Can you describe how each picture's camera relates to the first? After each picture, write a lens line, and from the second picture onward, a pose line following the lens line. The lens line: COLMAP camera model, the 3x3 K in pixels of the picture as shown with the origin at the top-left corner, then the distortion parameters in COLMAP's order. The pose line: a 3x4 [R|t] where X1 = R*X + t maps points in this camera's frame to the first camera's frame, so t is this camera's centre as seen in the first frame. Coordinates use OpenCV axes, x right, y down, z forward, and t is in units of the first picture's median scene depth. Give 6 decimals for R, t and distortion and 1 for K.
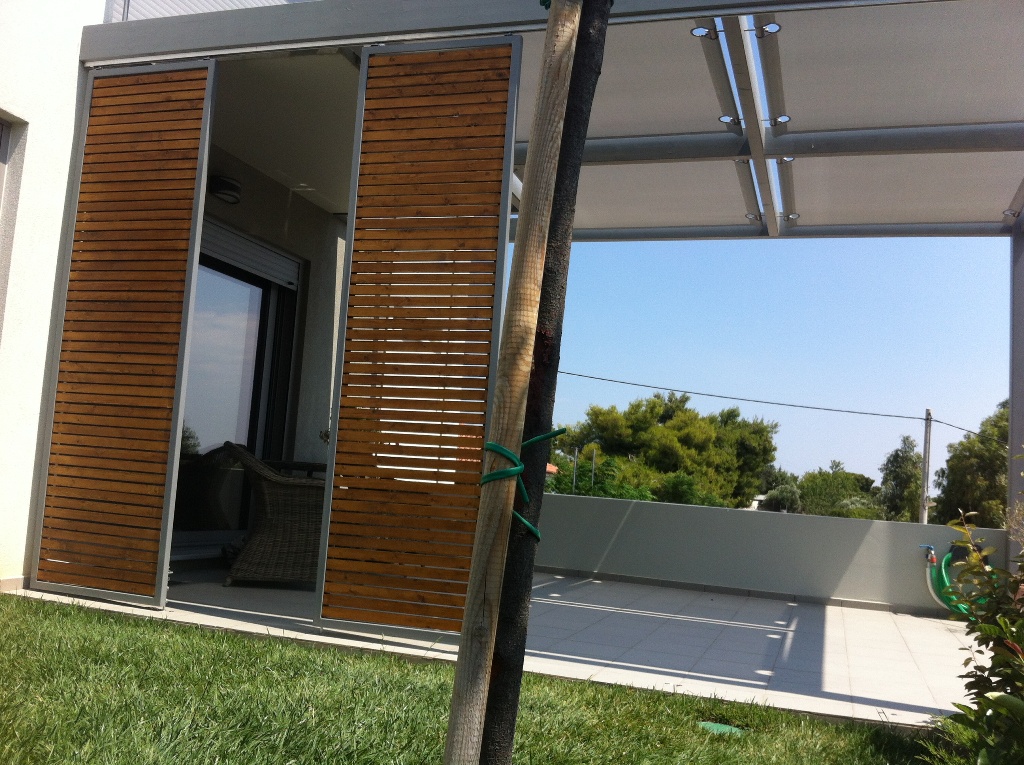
lens RADIAL K [[967.0, 0, 512.0], [0, 967.0, 382.5], [0, 0, 1]] dist [0.087808, -0.314422]
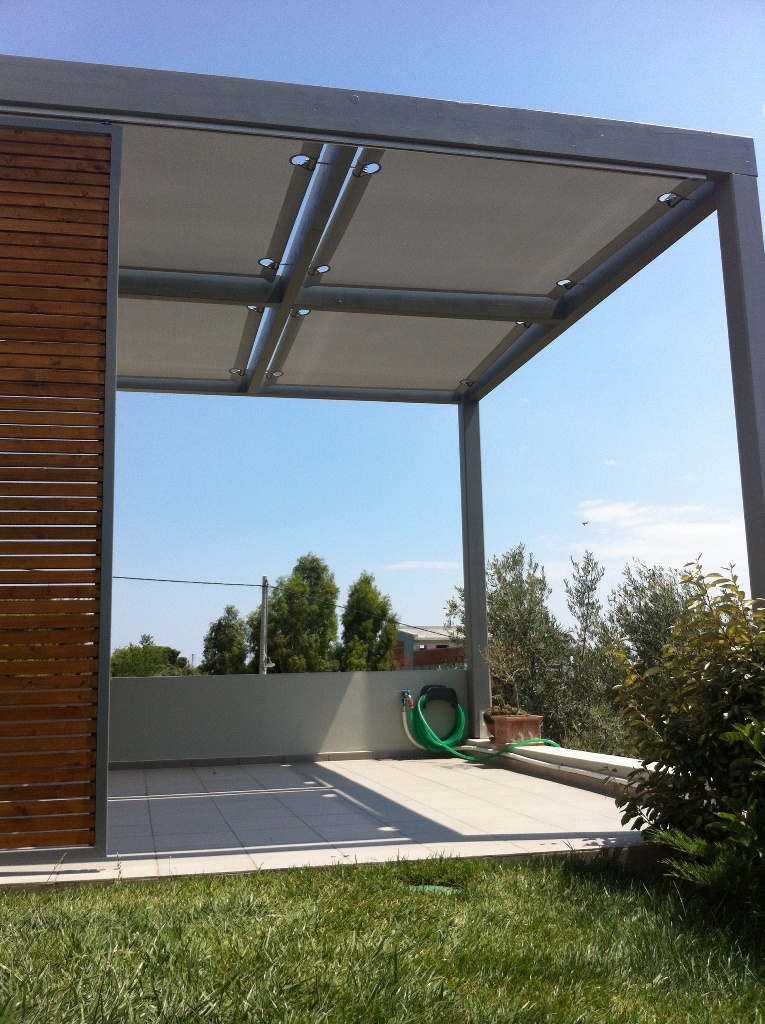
lens RADIAL K [[967.0, 0, 361.9], [0, 967.0, 510.7], [0, 0, 1]] dist [0.087808, -0.314422]
pose [[0.852323, -0.008875, 0.522940, -0.161831], [0.036144, 0.998465, -0.041965, 0.014955], [-0.521765, 0.054669, 0.851336, 0.112814]]
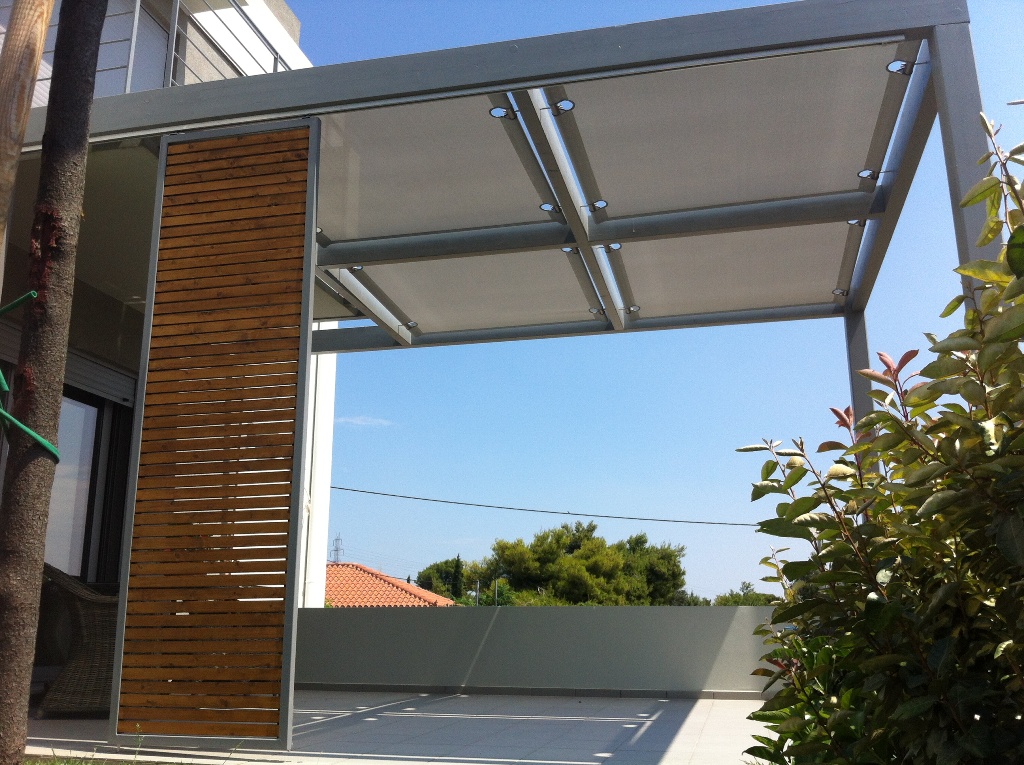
lens RADIAL K [[967.0, 0, 512.0], [0, 967.0, 382.5], [0, 0, 1]] dist [0.087808, -0.314422]
pose [[0.993699, -0.050607, 0.100002, 0.058024], [0.064406, 0.988059, -0.139966, 0.041593], [-0.091725, 0.145524, 0.985094, 0.020689]]
